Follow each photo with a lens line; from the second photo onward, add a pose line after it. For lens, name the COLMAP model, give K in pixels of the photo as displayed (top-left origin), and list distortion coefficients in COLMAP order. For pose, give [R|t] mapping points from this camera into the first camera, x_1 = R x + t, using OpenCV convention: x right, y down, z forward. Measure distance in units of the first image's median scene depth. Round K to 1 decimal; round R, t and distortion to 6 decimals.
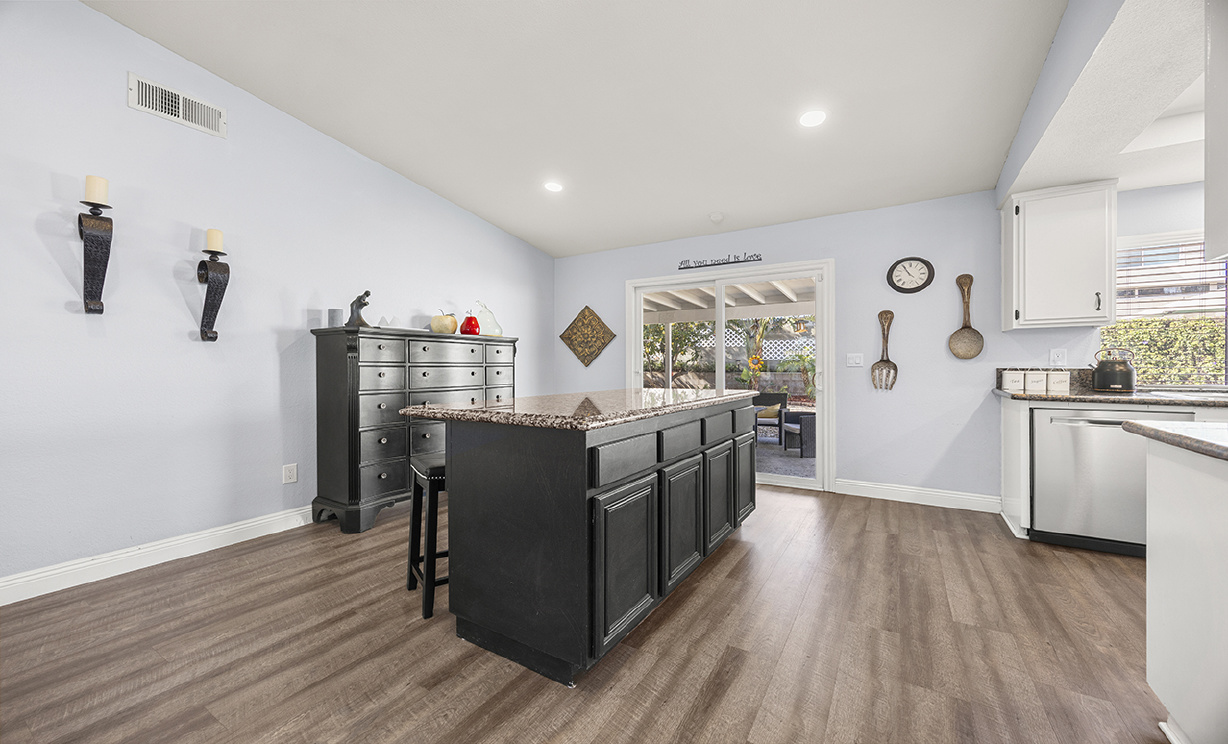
lens RADIAL K [[465.8, 0, 613.8], [0, 465.8, 365.2], [0, 0, 1]] dist [-0.013342, 0.001202]
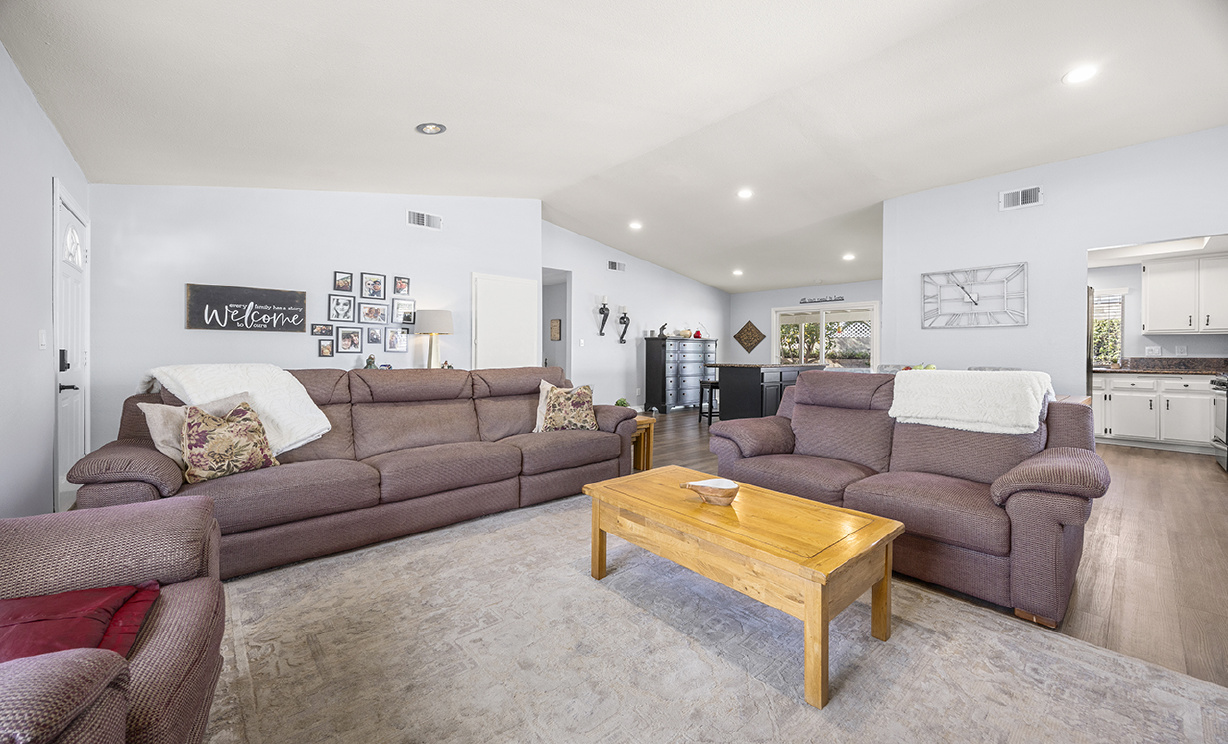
lens RADIAL K [[465.8, 0, 612.6], [0, 465.8, 354.1], [0, 0, 1]] dist [-0.013342, 0.001202]
pose [[0.954870, 0.008927, -0.296888, -0.042402], [-0.006986, 0.999947, 0.007599, -0.004980], [0.296940, -0.005182, 0.954882, -1.548985]]
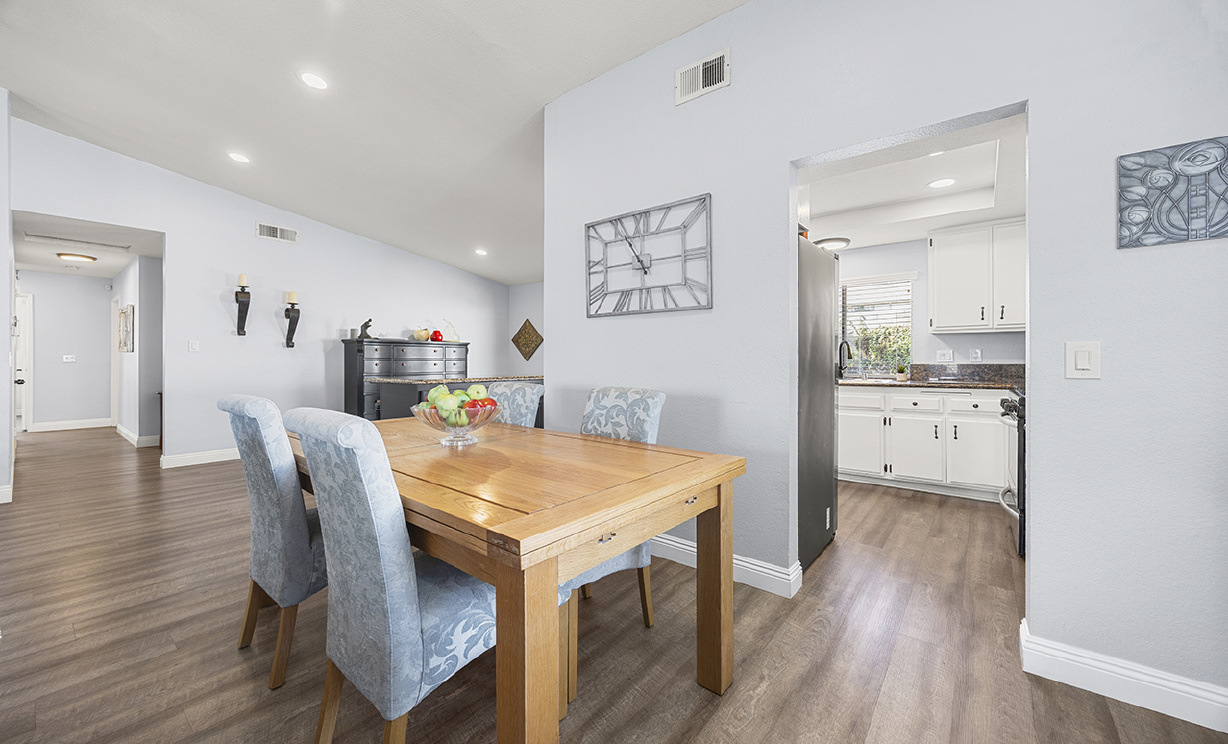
lens RADIAL K [[465.8, 0, 612.4], [0, 465.8, 355.2], [0, 0, 1]] dist [-0.013342, 0.001202]
pose [[0.993150, 0.002210, -0.116826, 0.617791], [-0.003288, 0.999954, -0.009040, -0.003846], [0.116800, 0.009362, 0.993111, -0.688605]]
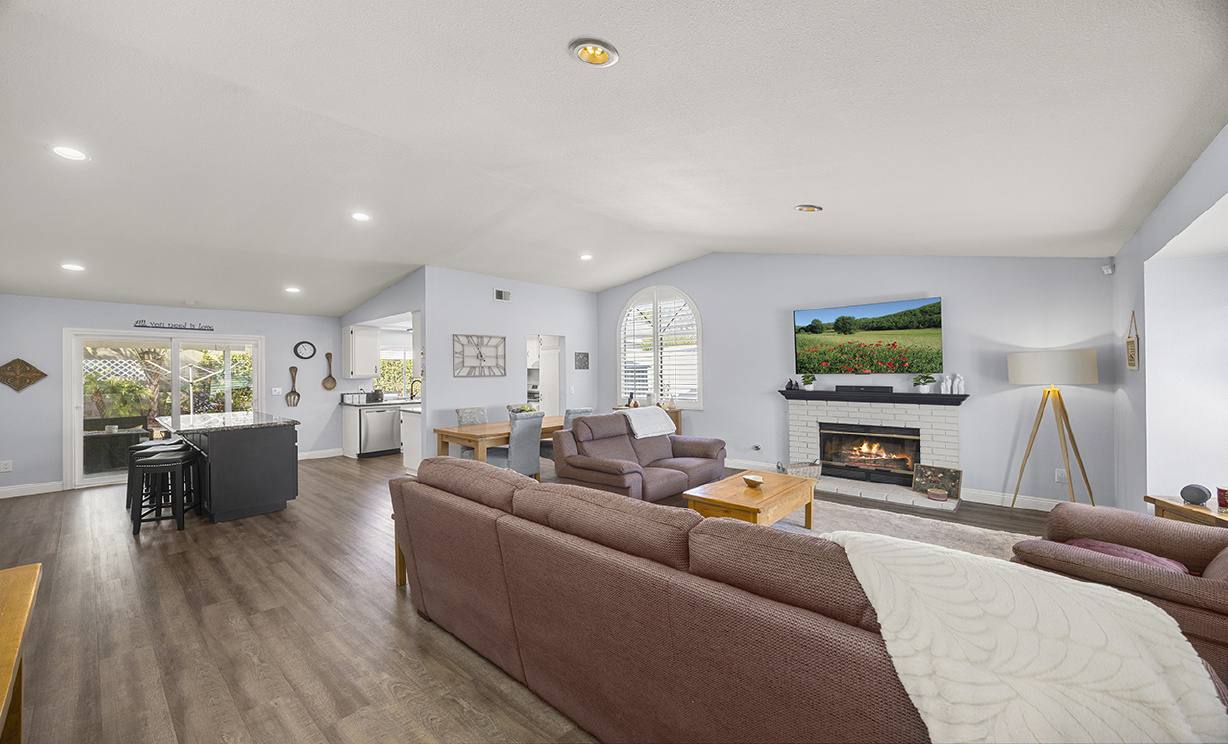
lens RADIAL K [[465.8, 0, 613.4], [0, 465.8, 369.0], [0, 0, 1]] dist [-0.013342, 0.001202]
pose [[0.166517, 0.005286, 0.986024, -1.311051], [0.006378, 0.999959, -0.006437, -0.097813], [-0.986018, 0.007361, 0.166477, -0.792216]]
